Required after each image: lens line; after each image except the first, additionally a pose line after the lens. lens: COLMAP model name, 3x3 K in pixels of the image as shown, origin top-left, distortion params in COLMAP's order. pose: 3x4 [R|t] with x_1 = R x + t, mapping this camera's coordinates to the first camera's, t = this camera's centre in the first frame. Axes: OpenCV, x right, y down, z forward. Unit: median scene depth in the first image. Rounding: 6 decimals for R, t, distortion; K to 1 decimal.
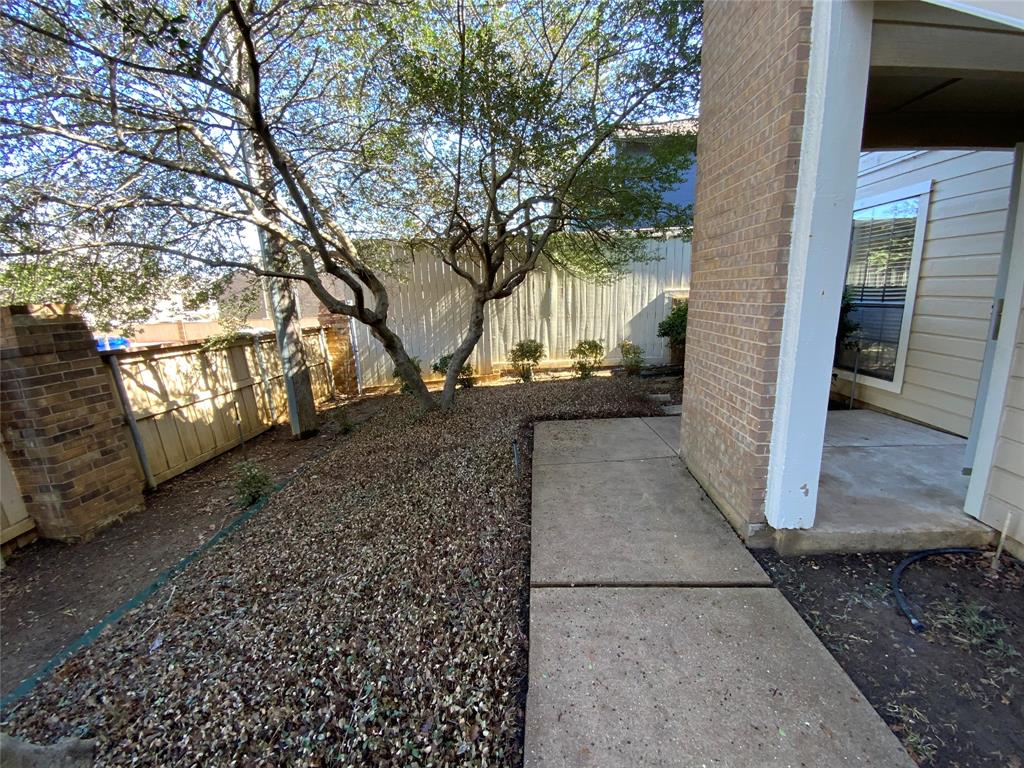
lens RADIAL K [[412.6, 0, 518.3], [0, 412.6, 384.1], [0, 0, 1]] dist [0.022193, -0.017002]
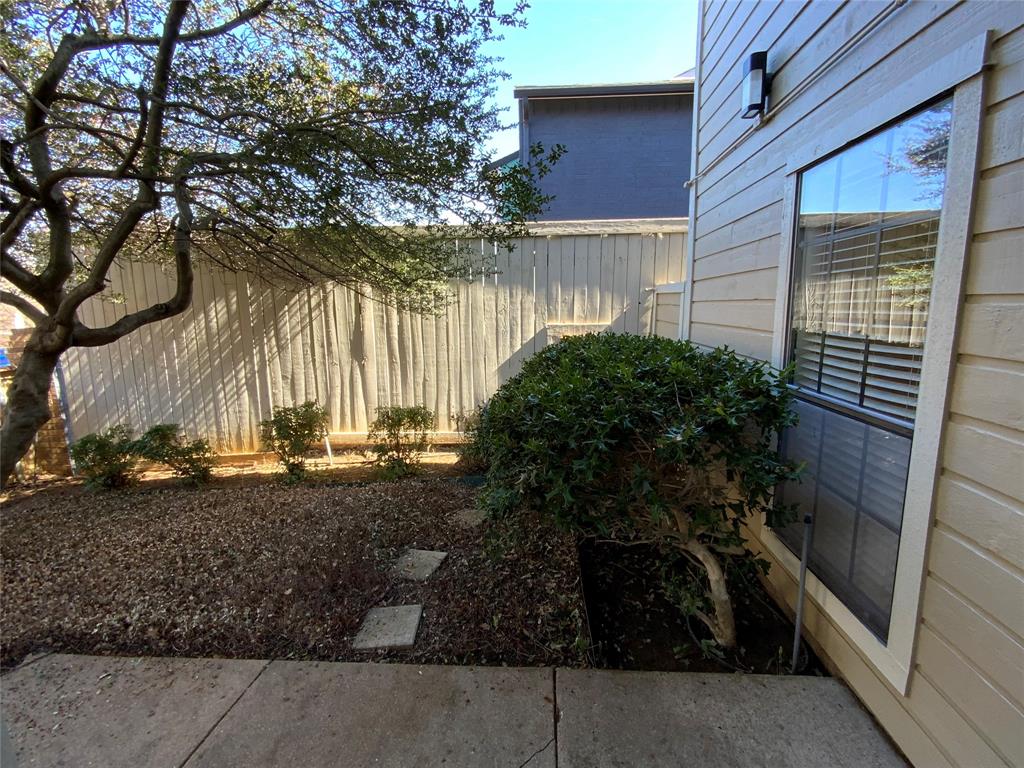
lens RADIAL K [[477.9, 0, 512.0], [0, 477.9, 384.0], [0, 0, 1]] dist [-0.018420, -0.000412]
pose [[0.999441, 0.031242, -0.011871, 0.403105], [-0.031870, 0.997862, -0.057057, -0.128277], [0.010063, 0.057404, 0.998300, 0.407456]]
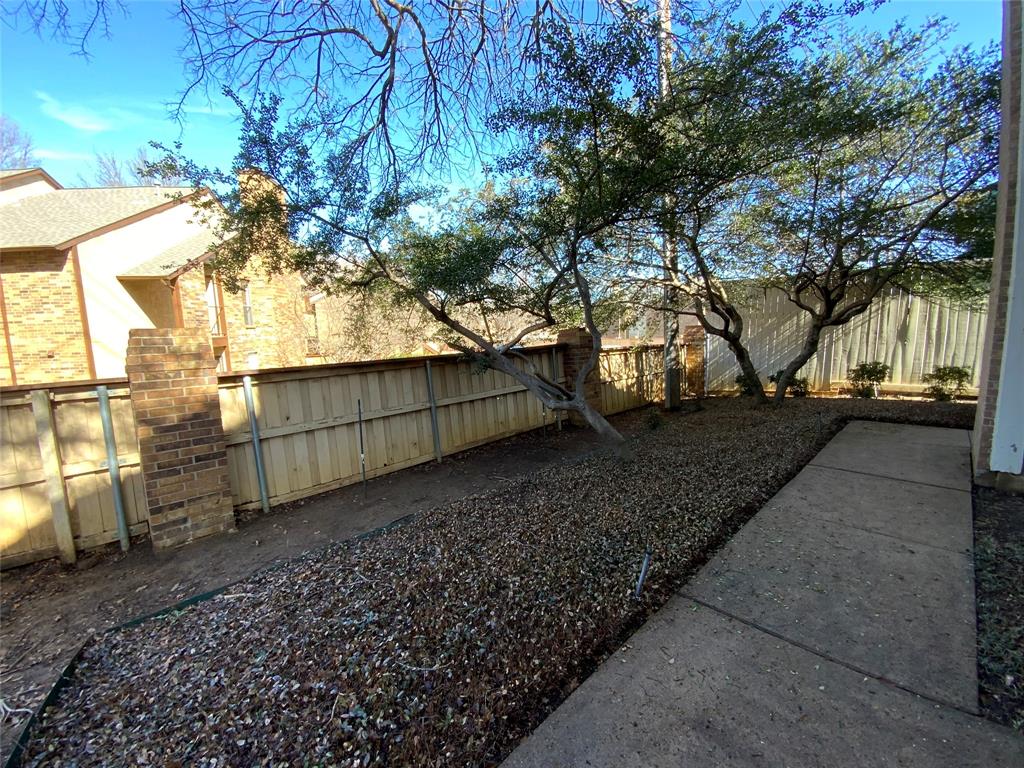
lens RADIAL K [[412.6, 0, 518.3], [0, 412.6, 384.1], [0, 0, 1]] dist [0.022193, -0.017002]
pose [[0.722553, 0.107483, -0.682909, 0.128091], [-0.142109, 0.989836, 0.005431, 0.098425], [0.676552, 0.093123, 0.730483, -0.542406]]
